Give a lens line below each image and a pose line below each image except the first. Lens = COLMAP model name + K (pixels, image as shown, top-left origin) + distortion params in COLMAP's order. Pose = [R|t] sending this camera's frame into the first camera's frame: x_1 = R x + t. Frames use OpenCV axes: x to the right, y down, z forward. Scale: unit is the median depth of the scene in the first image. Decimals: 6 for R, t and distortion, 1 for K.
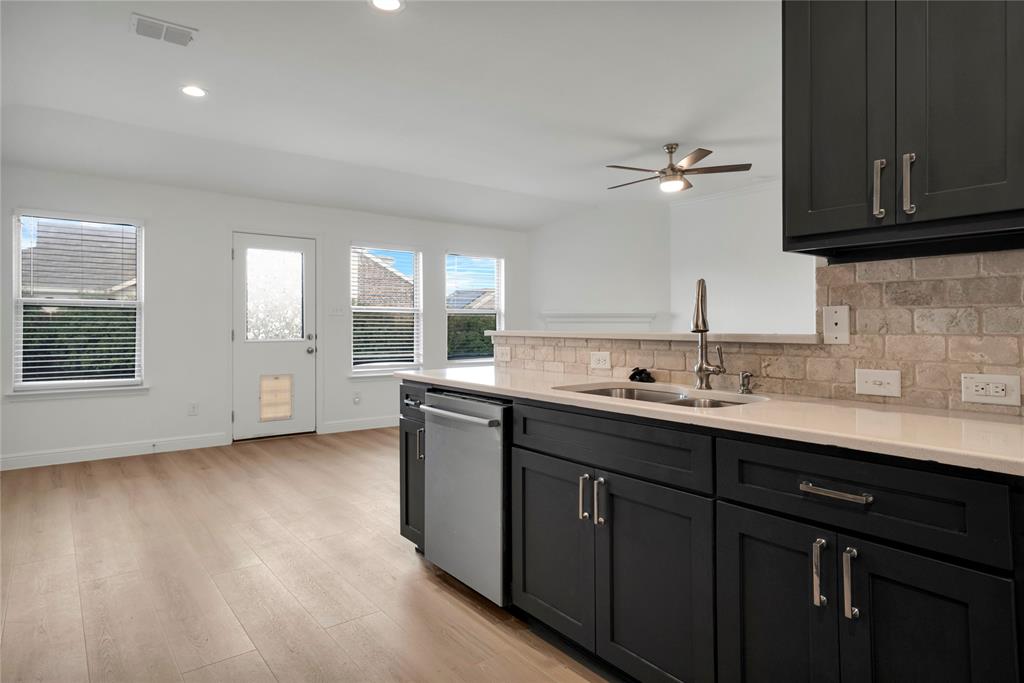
lens RADIAL K [[599.7, 0, 514.3], [0, 599.7, 327.5], [0, 0, 1]] dist [-0.000621, 0.000501]
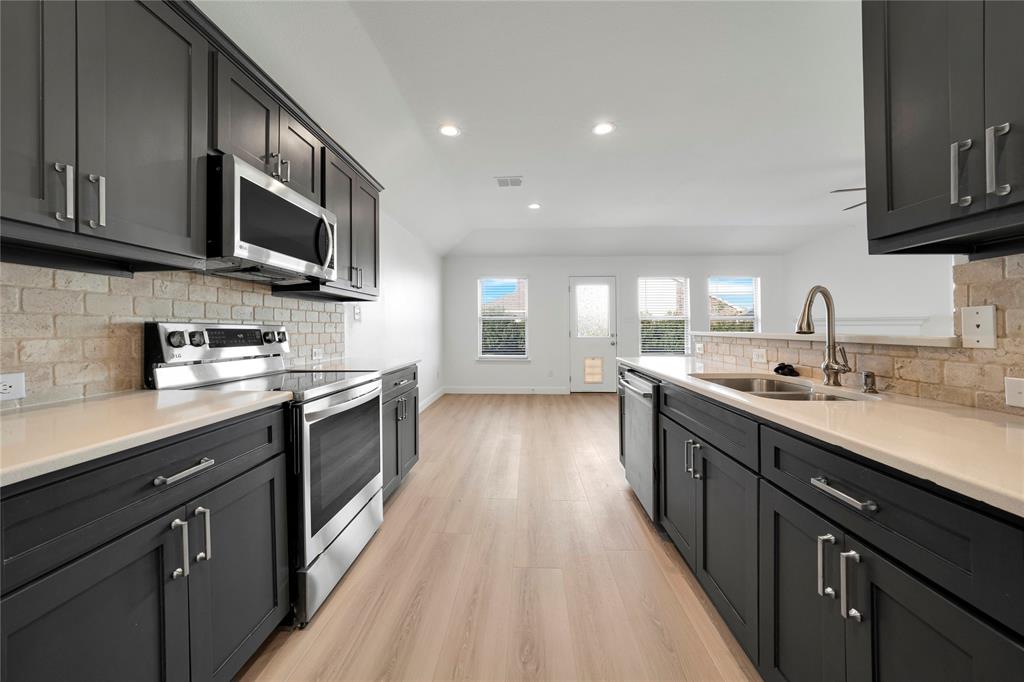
lens RADIAL K [[369.5, 0, 512.6], [0, 369.5, 334.2], [0, 0, 1]] dist [-0.012197, 0.000103]
pose [[0.762663, 0.008767, -0.646736, 0.308642], [-0.000563, 0.999917, 0.012890, 0.000101], [0.646795, -0.009466, 0.762605, 0.106838]]
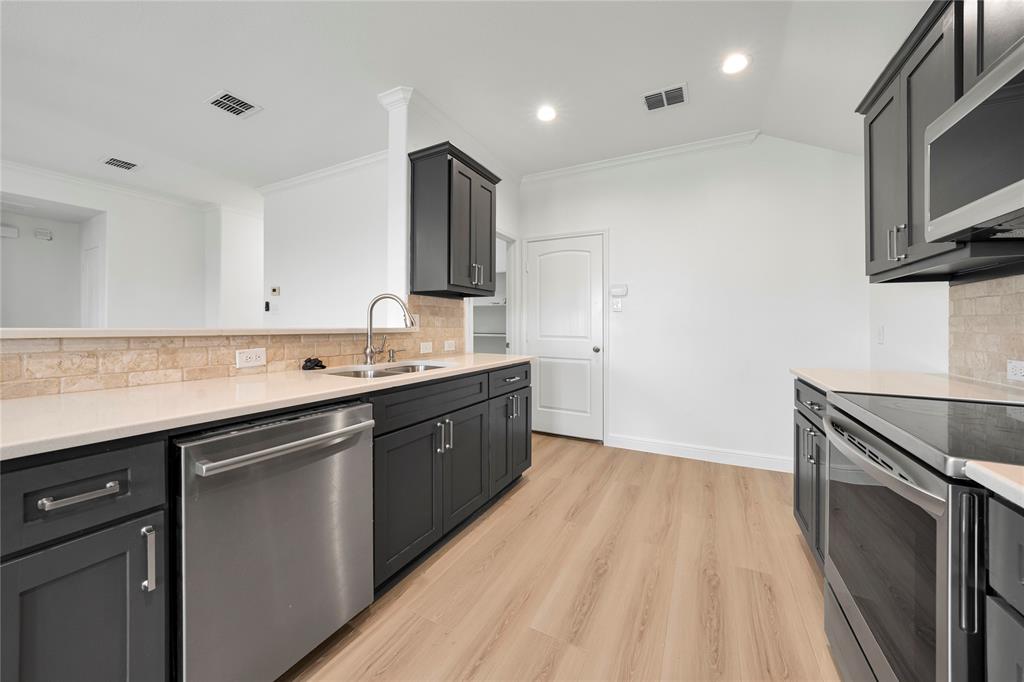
lens RADIAL K [[383.6, 0, 508.7], [0, 383.6, 322.6], [0, 0, 1]] dist [0.000007, -0.000003]
pose [[-0.411615, 0.005699, 0.911340, -0.735175], [-0.000628, 0.999978, -0.006537, 0.002740], [-0.911358, -0.003263, -0.411602, 1.103511]]
